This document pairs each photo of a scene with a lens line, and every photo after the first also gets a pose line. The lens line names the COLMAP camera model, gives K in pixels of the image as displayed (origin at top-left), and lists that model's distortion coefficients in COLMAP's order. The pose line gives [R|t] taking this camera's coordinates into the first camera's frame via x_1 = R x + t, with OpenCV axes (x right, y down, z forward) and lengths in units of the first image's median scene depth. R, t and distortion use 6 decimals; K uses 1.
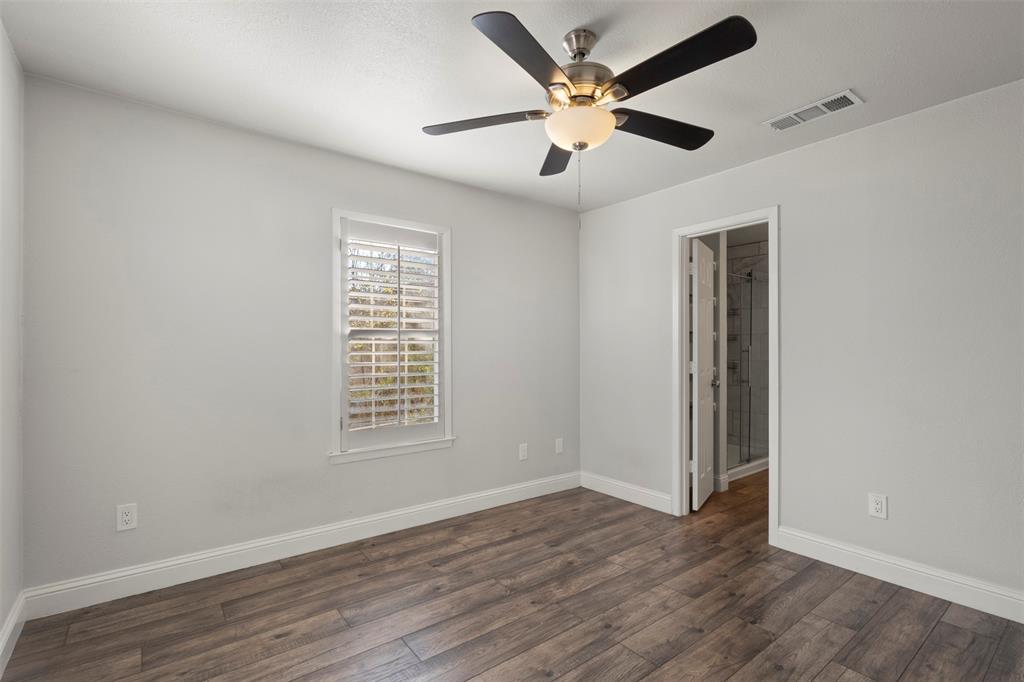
lens RADIAL K [[471.3, 0, 494.8], [0, 471.3, 358.7], [0, 0, 1]] dist [-0.003747, -0.000676]
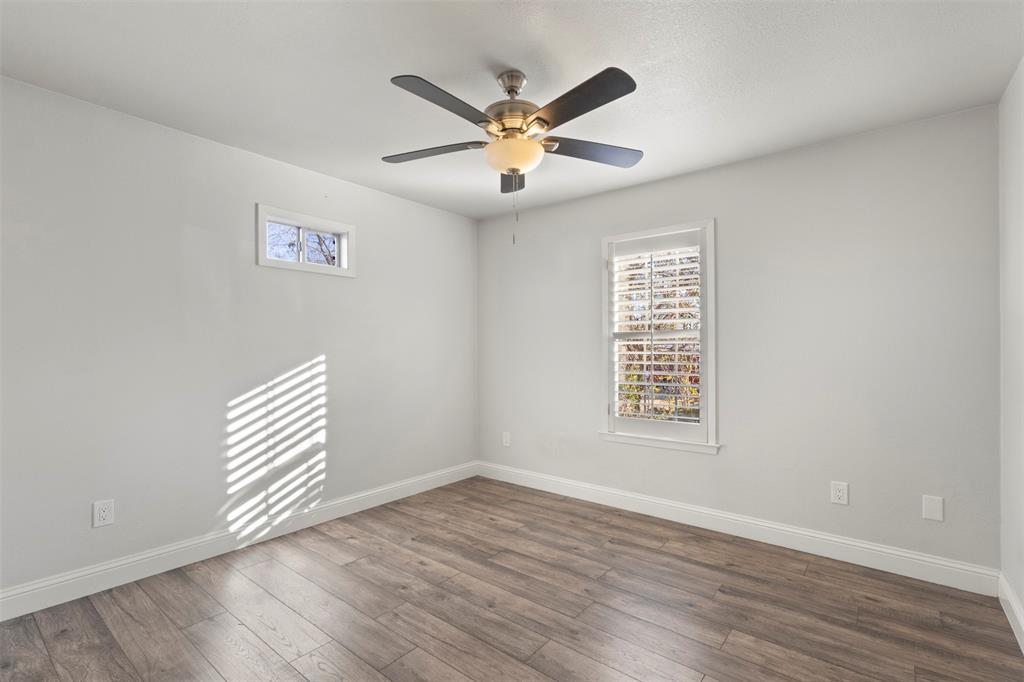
lens RADIAL K [[471.3, 0, 522.8], [0, 471.3, 379.5], [0, 0, 1]] dist [-0.003747, -0.000676]
pose [[0.254167, 0.060964, -0.965237, 0.916299], [-0.020226, 0.998128, 0.057716, -0.009513], [0.966949, 0.004853, 0.254924, 0.523404]]
